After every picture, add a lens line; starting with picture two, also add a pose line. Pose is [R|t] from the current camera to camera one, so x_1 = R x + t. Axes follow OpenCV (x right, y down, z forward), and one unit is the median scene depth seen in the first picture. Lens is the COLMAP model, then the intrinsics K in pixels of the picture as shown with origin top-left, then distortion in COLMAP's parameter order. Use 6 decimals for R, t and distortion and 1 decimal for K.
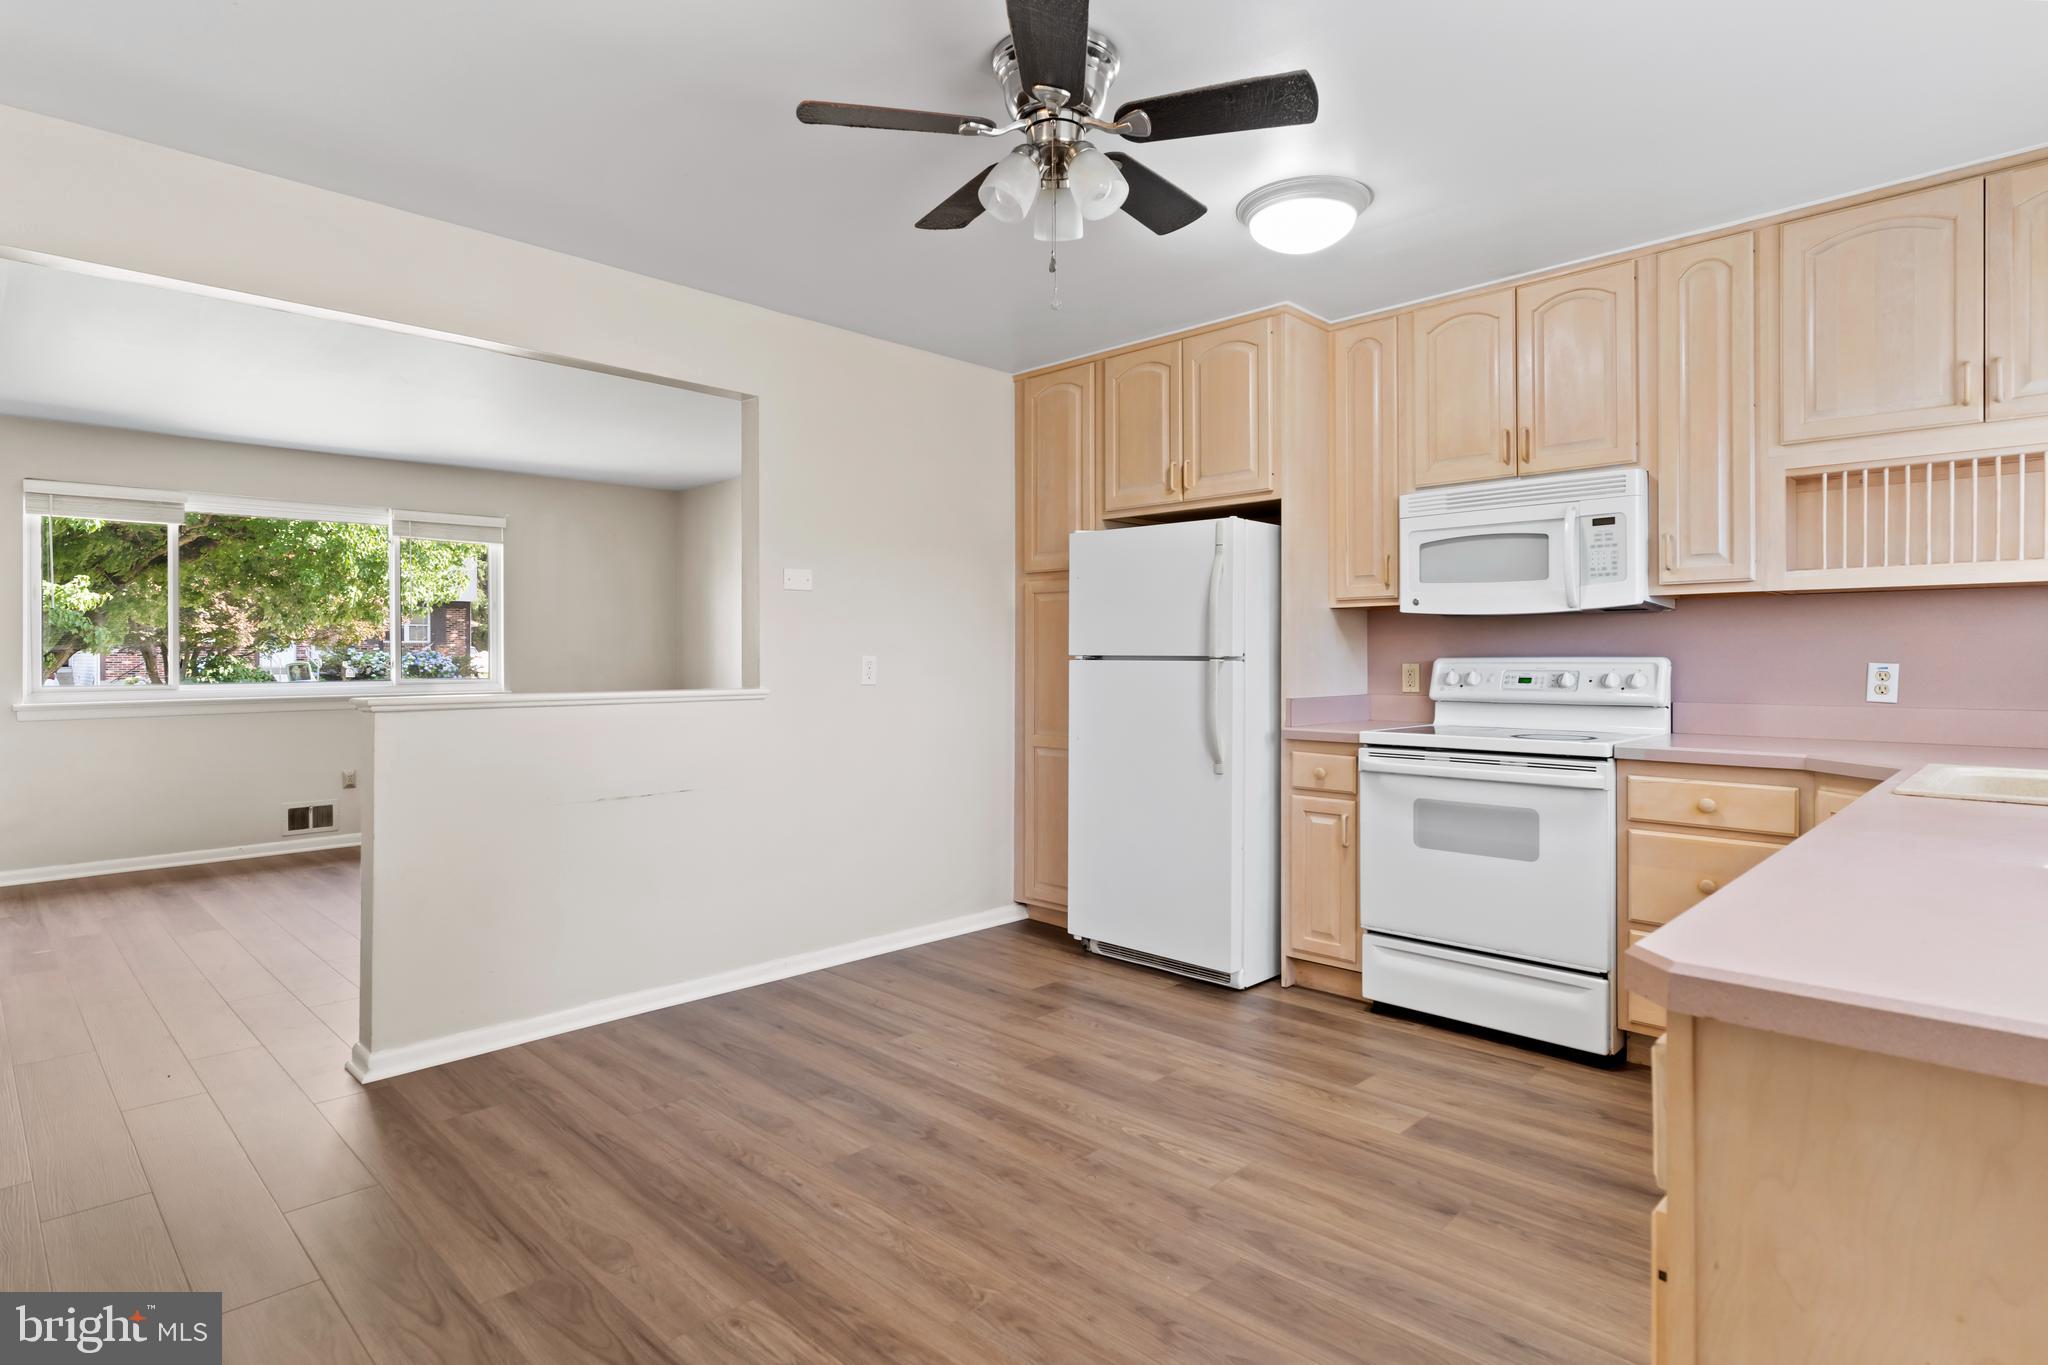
lens RADIAL K [[1065.2, 0, 1007.7], [0, 1065.2, 663.4], [0, 0, 1]] dist [-0.001229, -0.000182]
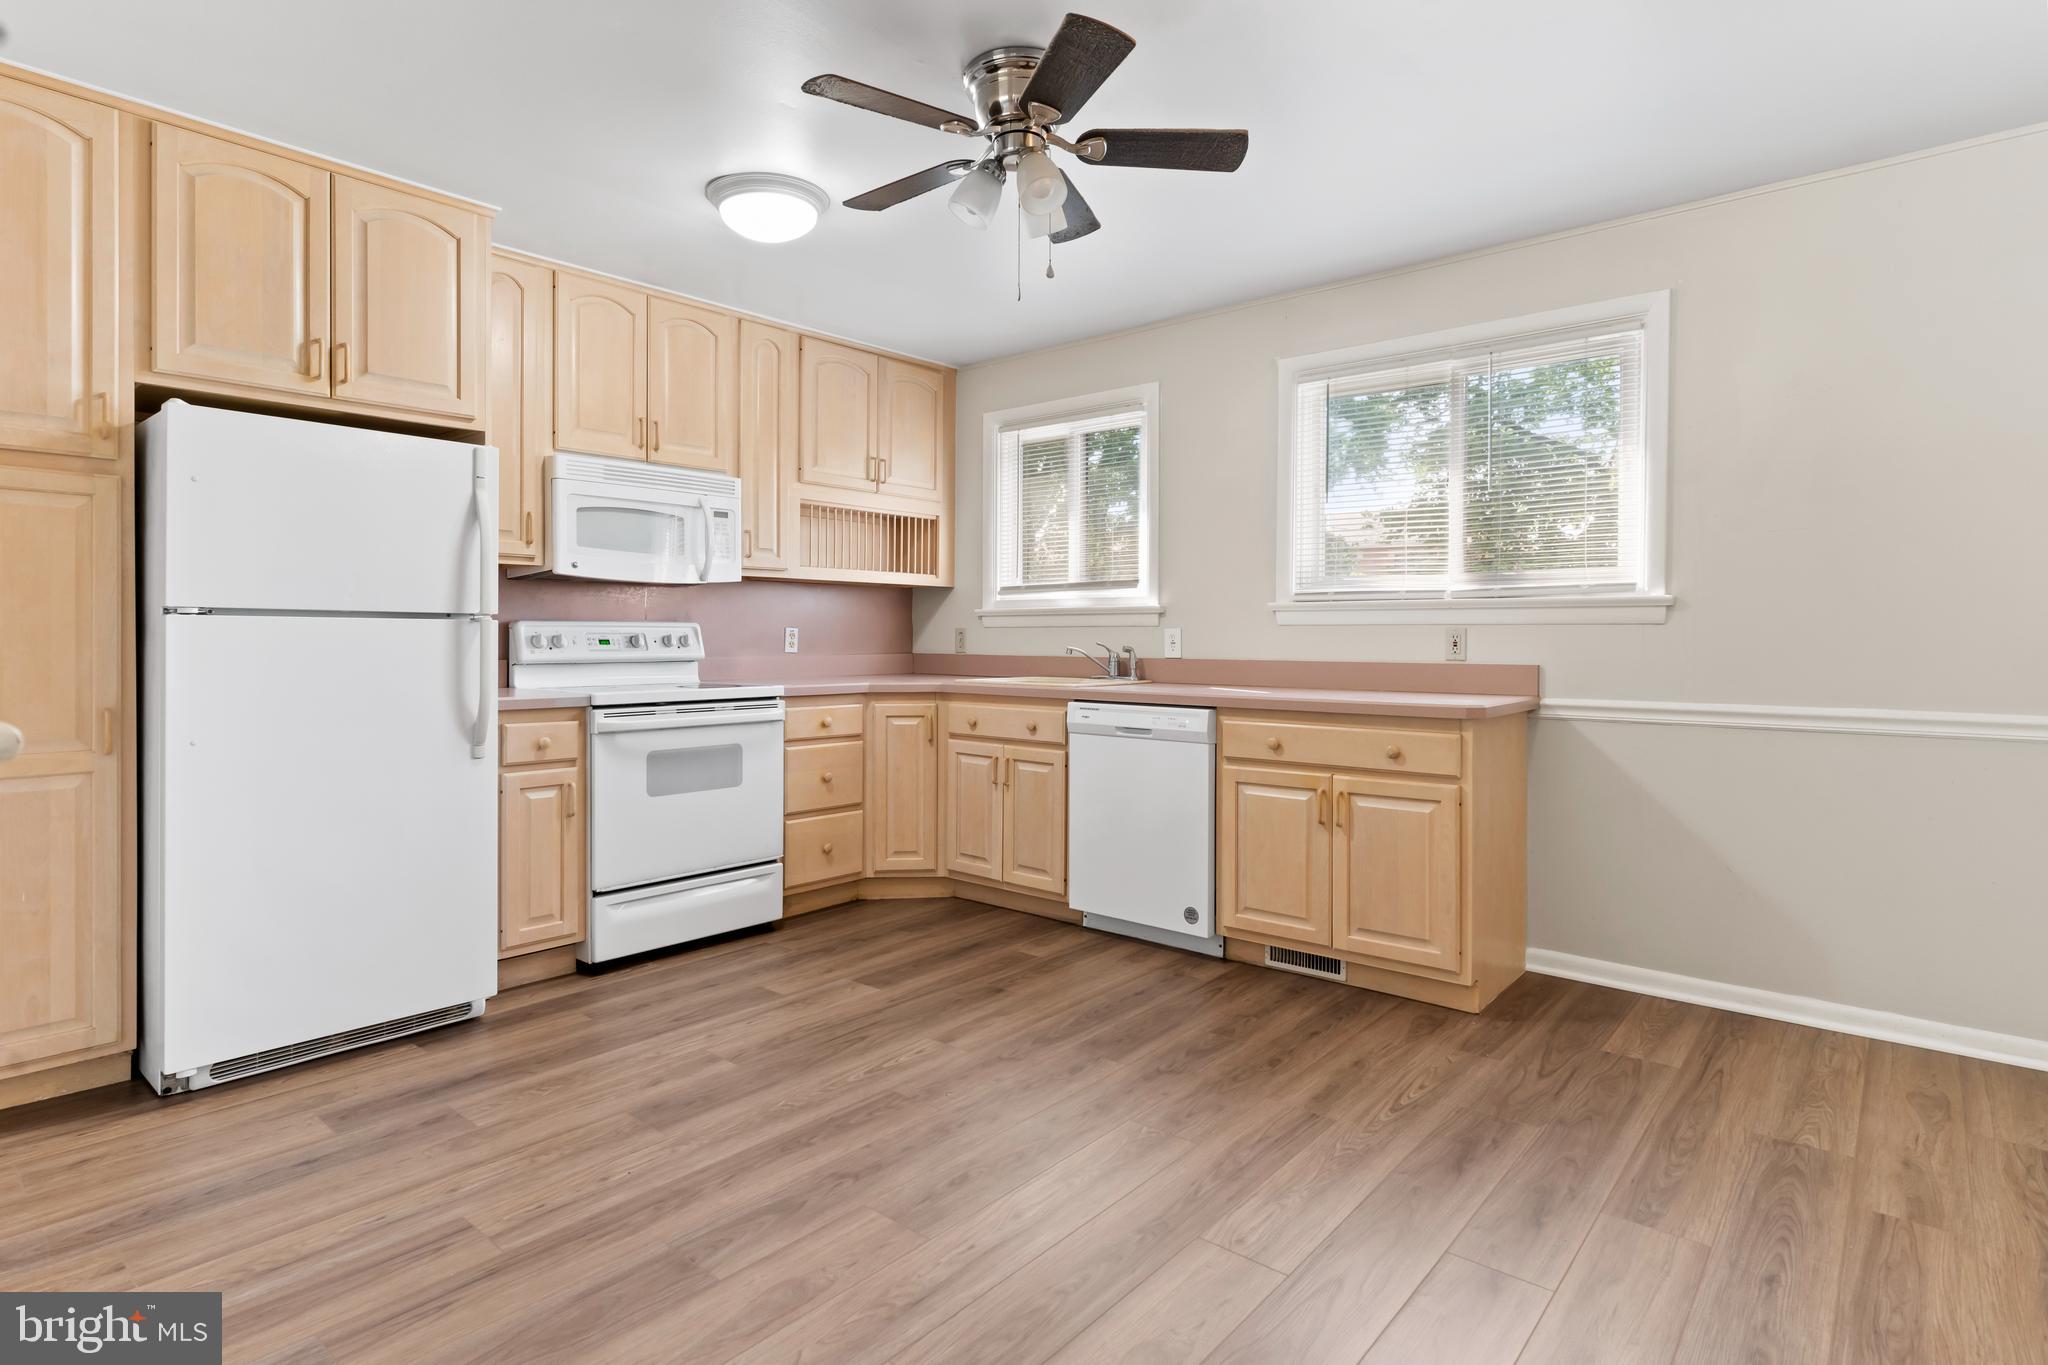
lens RADIAL K [[1065.2, 0, 1015.9], [0, 1065.2, 636.4], [0, 0, 1]] dist [-0.001229, -0.000182]
pose [[-0.067821, 0.001580, 0.997696, -0.645673], [0.002920, 0.999995, -0.001385, 0.013168], [-0.997693, 0.002819, -0.067826, 0.646884]]
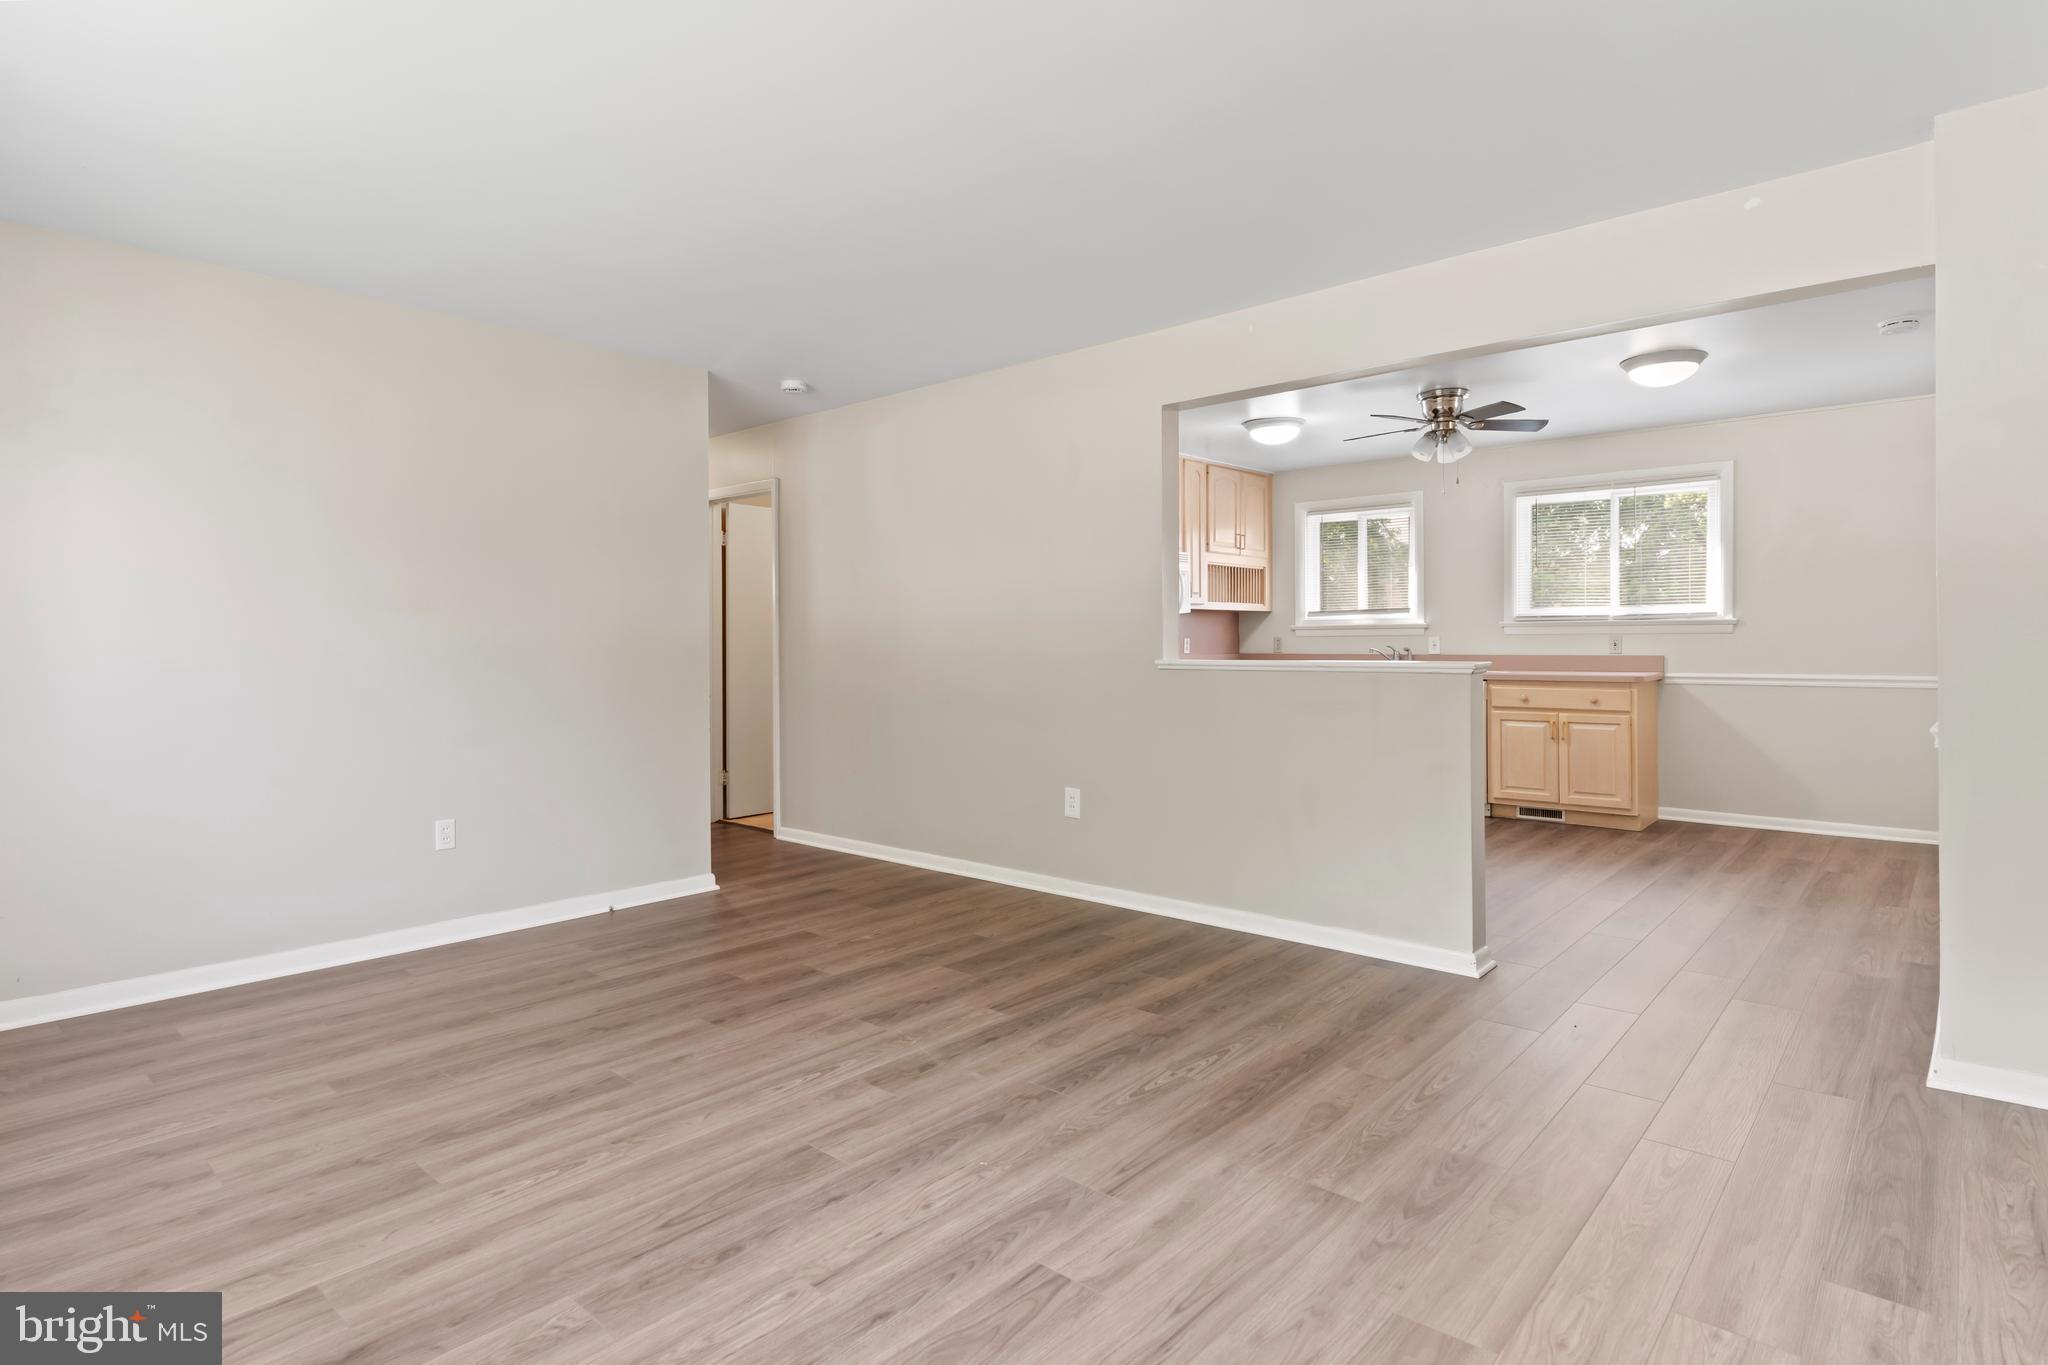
lens RADIAL K [[1065.2, 0, 1023.1], [0, 1065.2, 670.7], [0, 0, 1]] dist [-0.001229, -0.000182]
pose [[-0.056401, -0.026854, 0.998047, -1.446926], [0.012342, 0.999543, 0.027592, 0.001362], [-0.998332, 0.013874, -0.056043, 1.285587]]
